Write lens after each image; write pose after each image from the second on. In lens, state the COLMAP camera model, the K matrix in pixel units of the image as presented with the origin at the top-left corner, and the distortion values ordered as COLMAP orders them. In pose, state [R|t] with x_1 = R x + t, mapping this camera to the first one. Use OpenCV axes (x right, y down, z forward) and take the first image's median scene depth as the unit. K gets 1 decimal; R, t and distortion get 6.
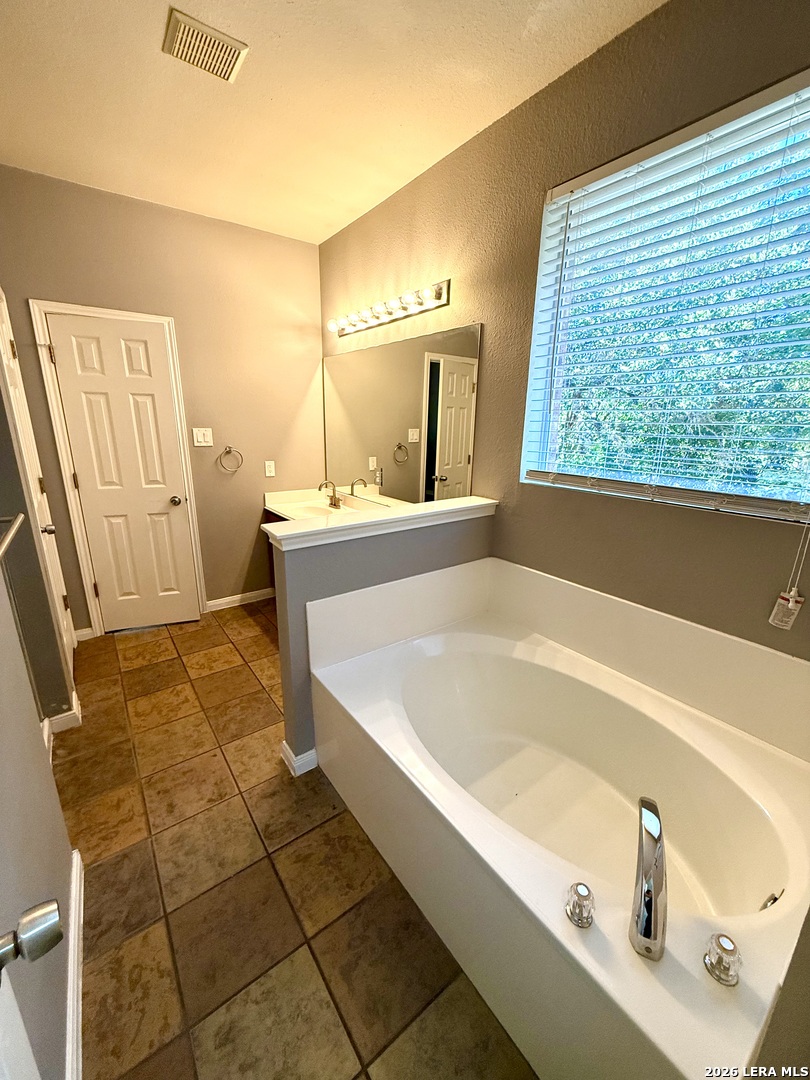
lens RADIAL K [[430.3, 0, 404.4], [0, 430.3, 541.7], [0, 0, 1]] dist [-0.000350, -0.000026]
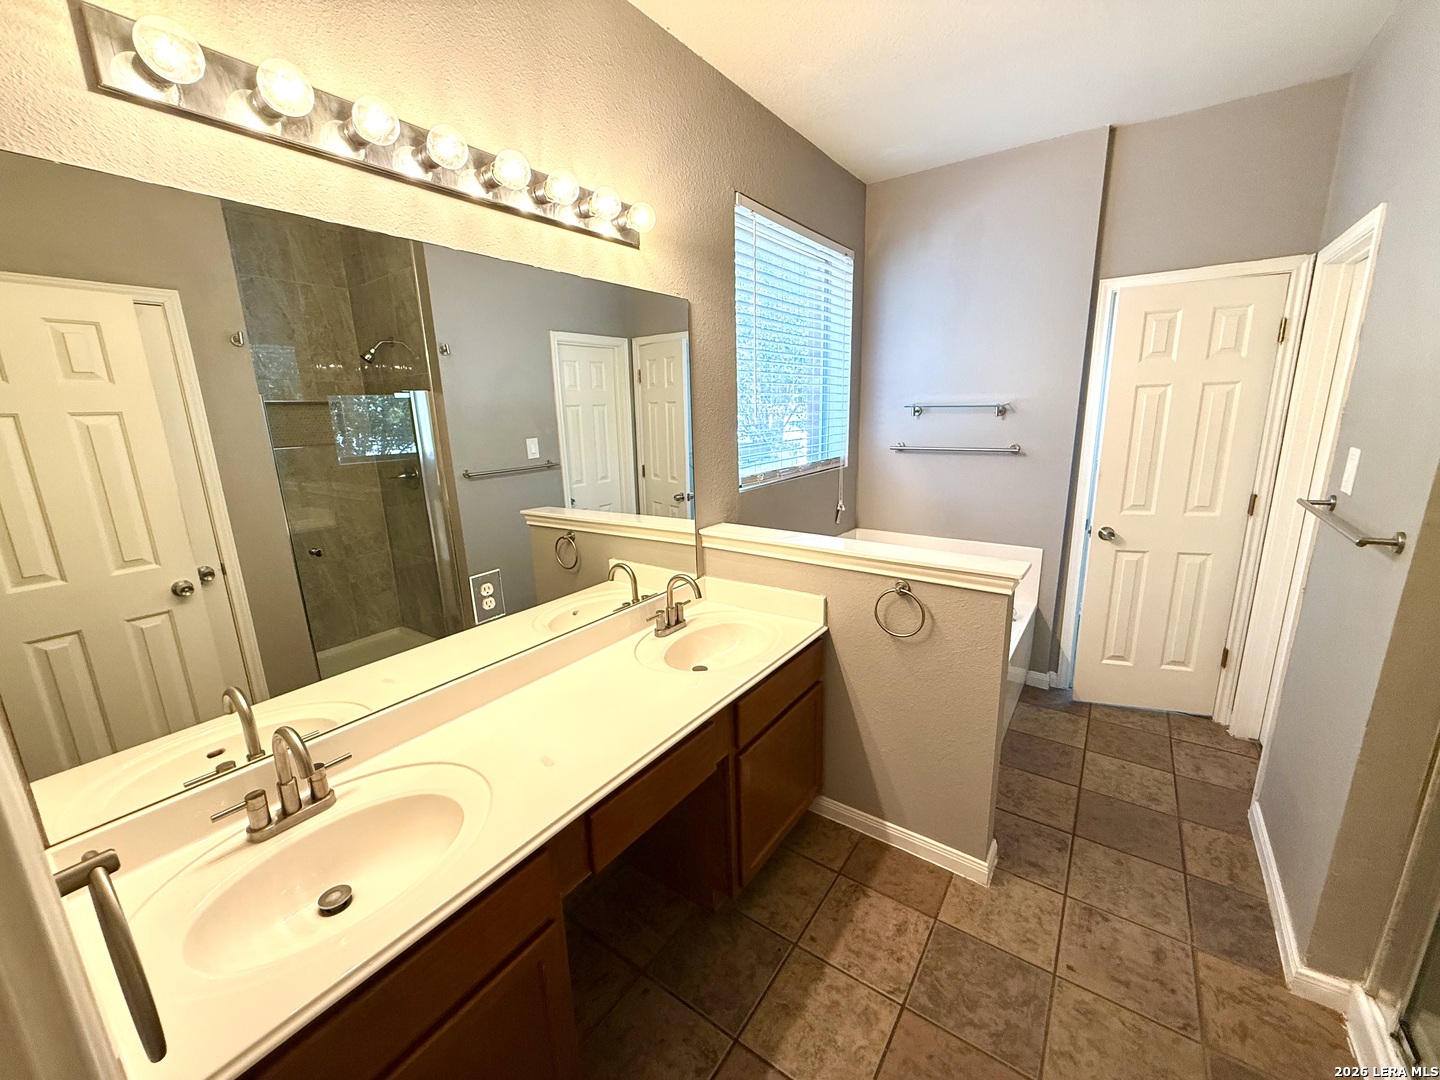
lens RADIAL K [[573.8, 0, 721.4], [0, 573.8, 539.0], [0, 0, 1]] dist [-0.000350, -0.000026]
pose [[-0.317584, -0.221451, 0.922009, -0.973912], [0.270777, 0.910679, 0.311998, -0.498144], [-0.908746, 0.348745, -0.229254, 1.535530]]
